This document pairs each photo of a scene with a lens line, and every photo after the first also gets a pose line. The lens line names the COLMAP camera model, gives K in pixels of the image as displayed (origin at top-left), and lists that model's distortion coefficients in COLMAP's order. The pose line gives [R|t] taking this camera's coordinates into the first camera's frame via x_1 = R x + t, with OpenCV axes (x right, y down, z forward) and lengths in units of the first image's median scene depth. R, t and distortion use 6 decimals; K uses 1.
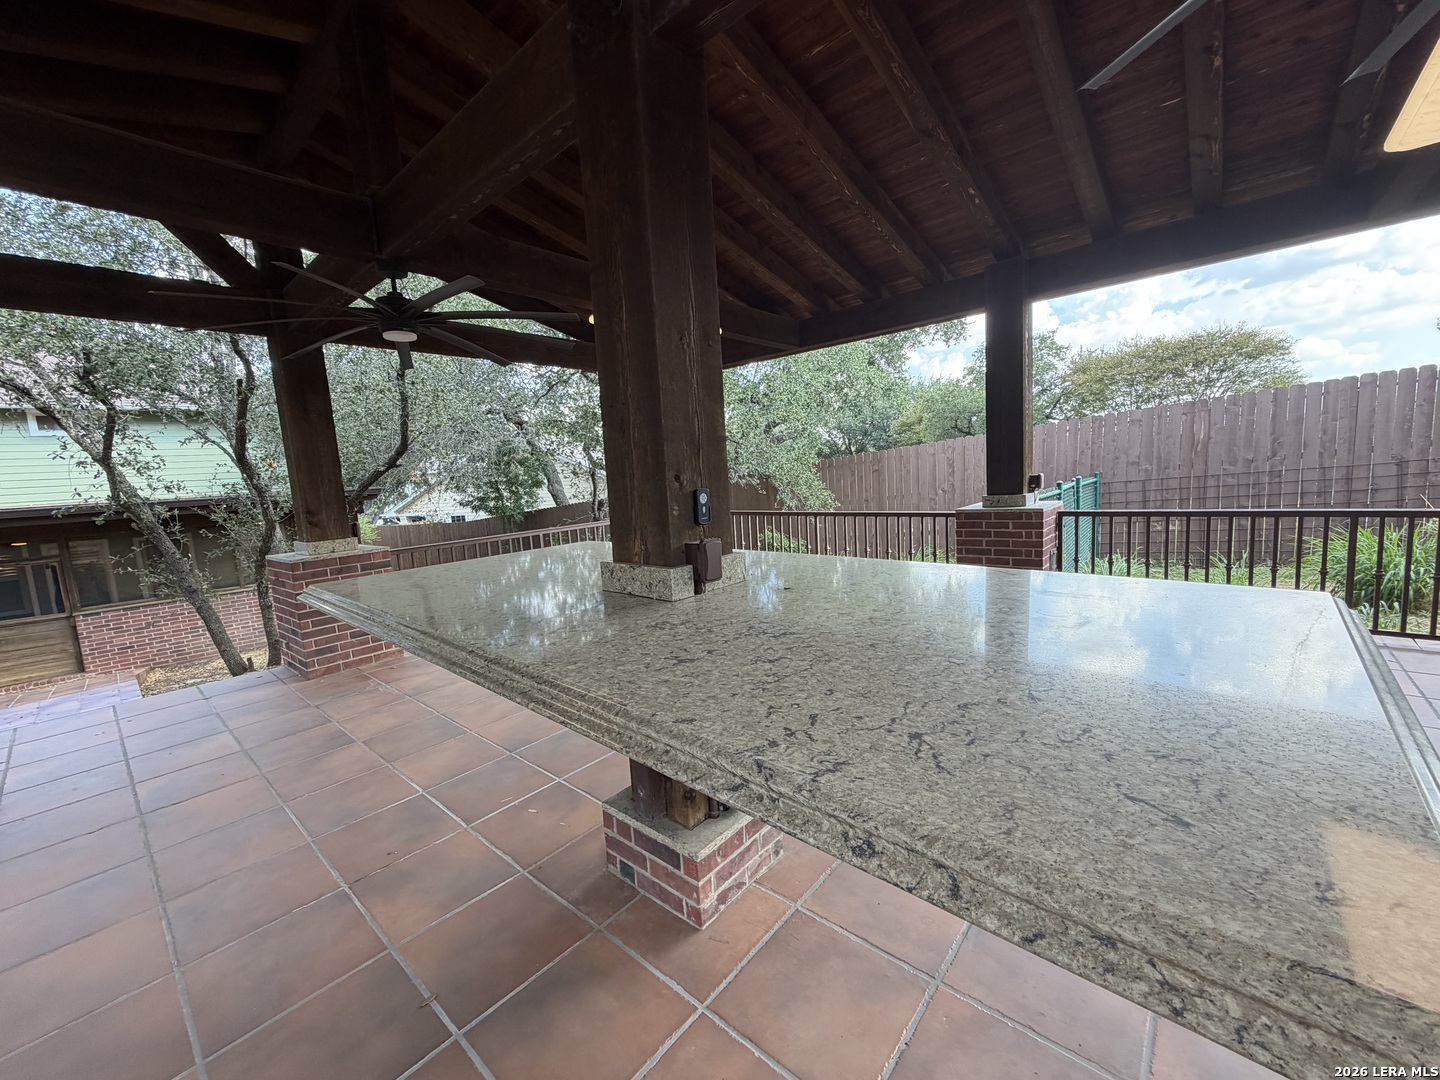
lens RADIAL K [[572.3, 0, 717.1], [0, 572.3, 543.7], [0, 0, 1]] dist [-0.002155, 0.000330]
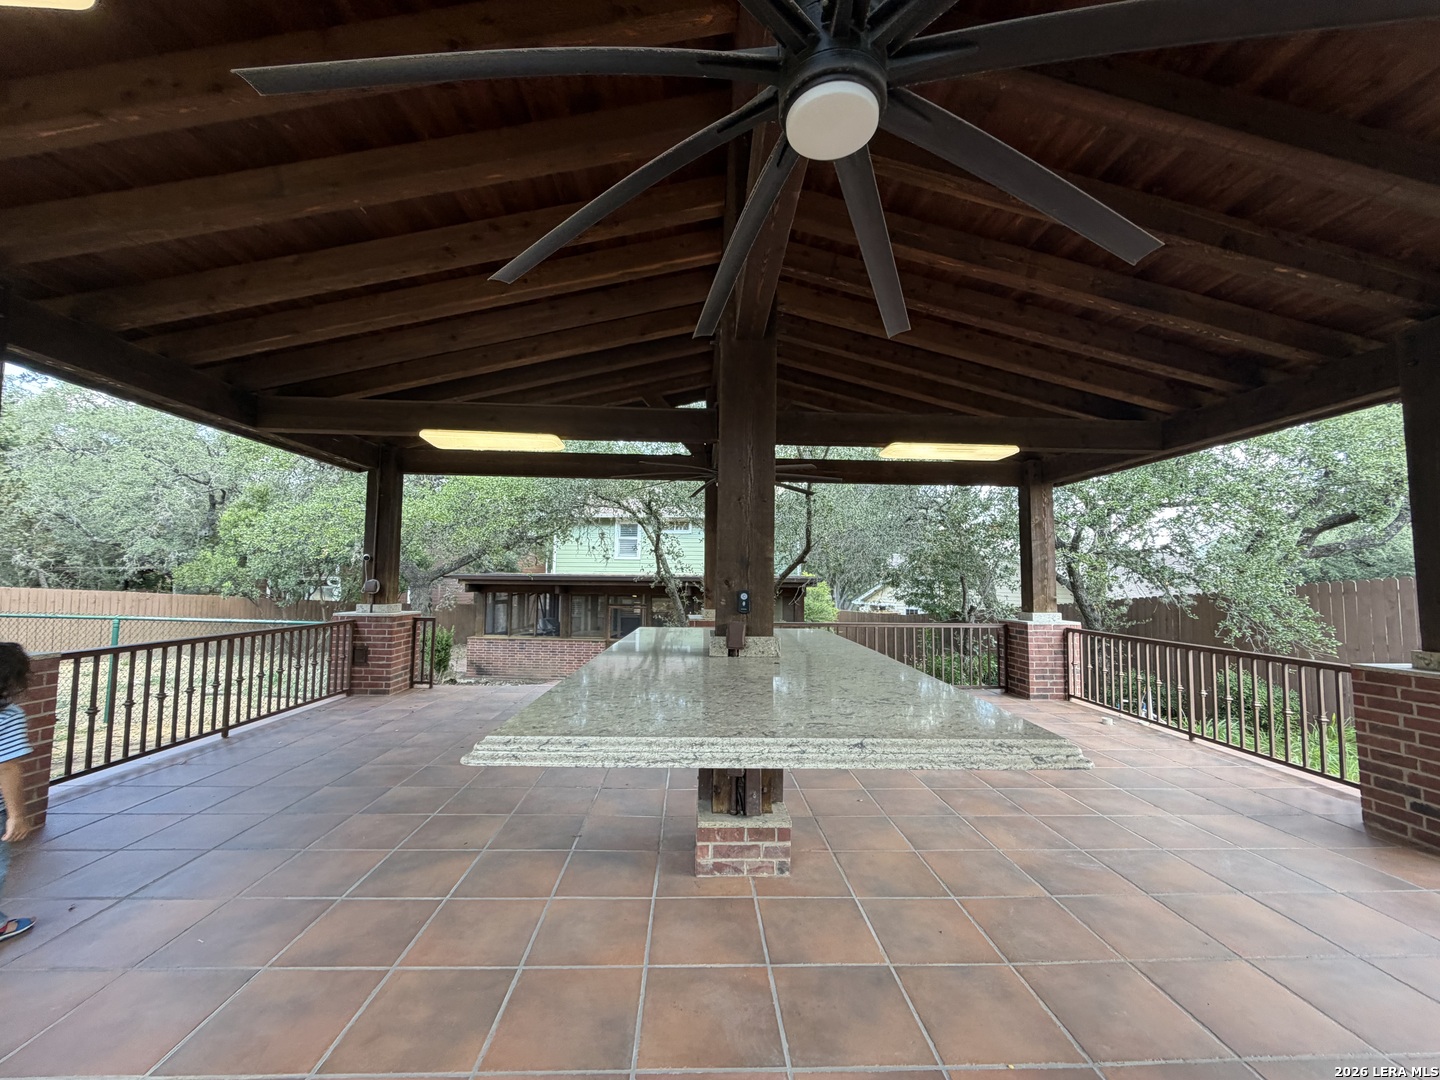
lens RADIAL K [[572.3, 0, 716.2], [0, 572.3, 540.8], [0, 0, 1]] dist [-0.000034, 0.000433]
pose [[0.688833, 0.021972, -0.724587, 0.362906], [-0.147752, 0.982814, -0.110659, -0.014854], [0.709703, 0.183284, 0.680242, -0.055113]]
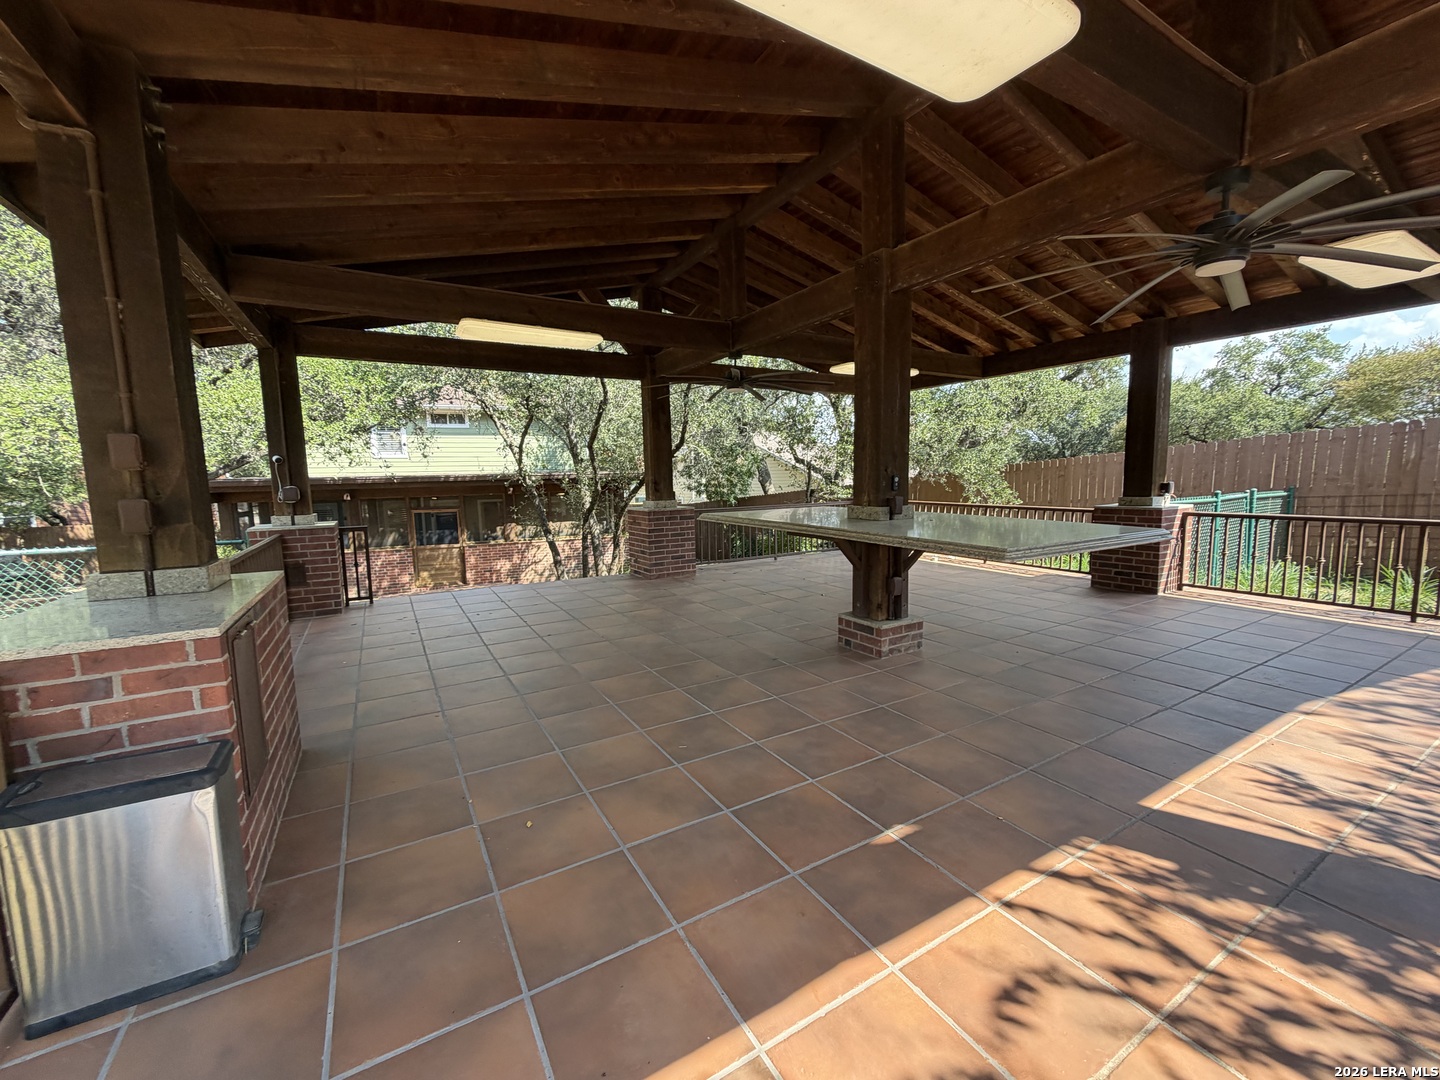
lens RADIAL K [[576.8, 0, 720.0], [0, 576.8, 540.0], [0, 0, 1]] dist [-0.001188, 0.000295]
pose [[0.948226, 0.079111, -0.307586, 0.012378], [-0.079368, 0.996777, 0.011693, 0.067304], [0.307520, 0.013325, 0.951448, -0.498787]]
